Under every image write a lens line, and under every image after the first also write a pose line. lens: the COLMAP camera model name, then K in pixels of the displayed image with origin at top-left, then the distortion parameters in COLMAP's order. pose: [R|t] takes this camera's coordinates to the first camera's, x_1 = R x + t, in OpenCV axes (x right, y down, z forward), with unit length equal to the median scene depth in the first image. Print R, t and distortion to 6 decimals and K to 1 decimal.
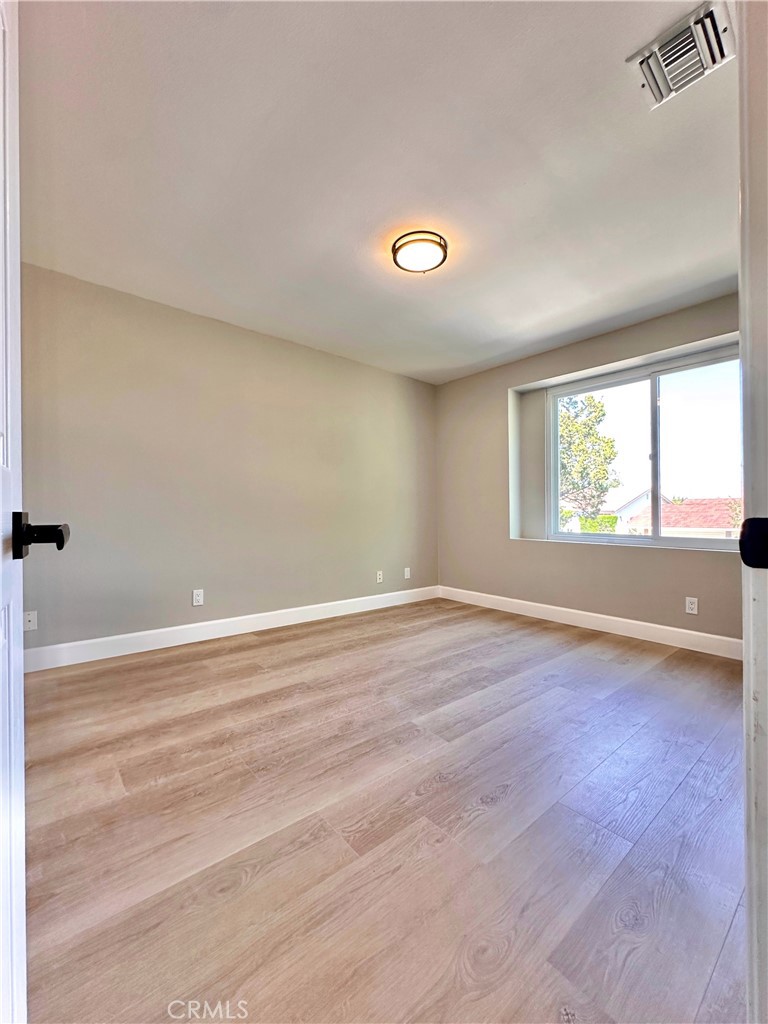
lens RADIAL K [[410.5, 0, 385.1], [0, 410.5, 512.5], [0, 0, 1]] dist [-0.001258, -0.001273]
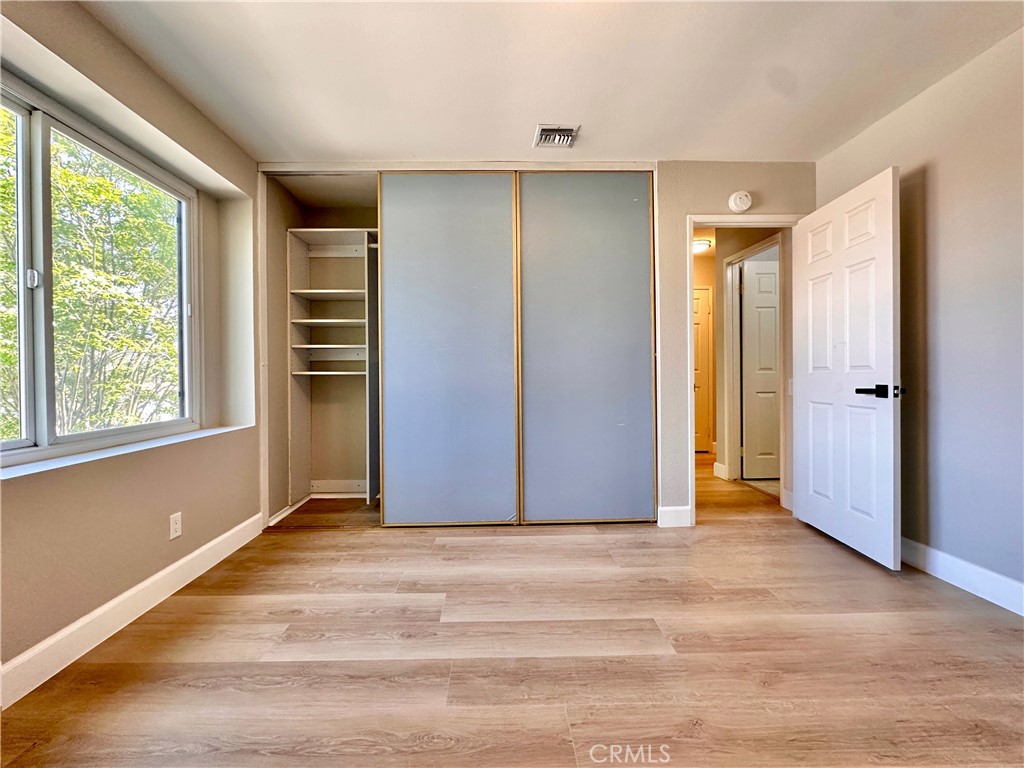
lens RADIAL K [[410.5, 0, 512.0], [0, 410.5, 376.4], [0, 0, 1]] dist [-0.001258, -0.001273]
pose [[-0.776800, -0.001689, 0.629746, -0.193001], [0.002295, 0.999982, 0.005512, -0.040276], [-0.629744, 0.005727, -0.776782, 1.832616]]
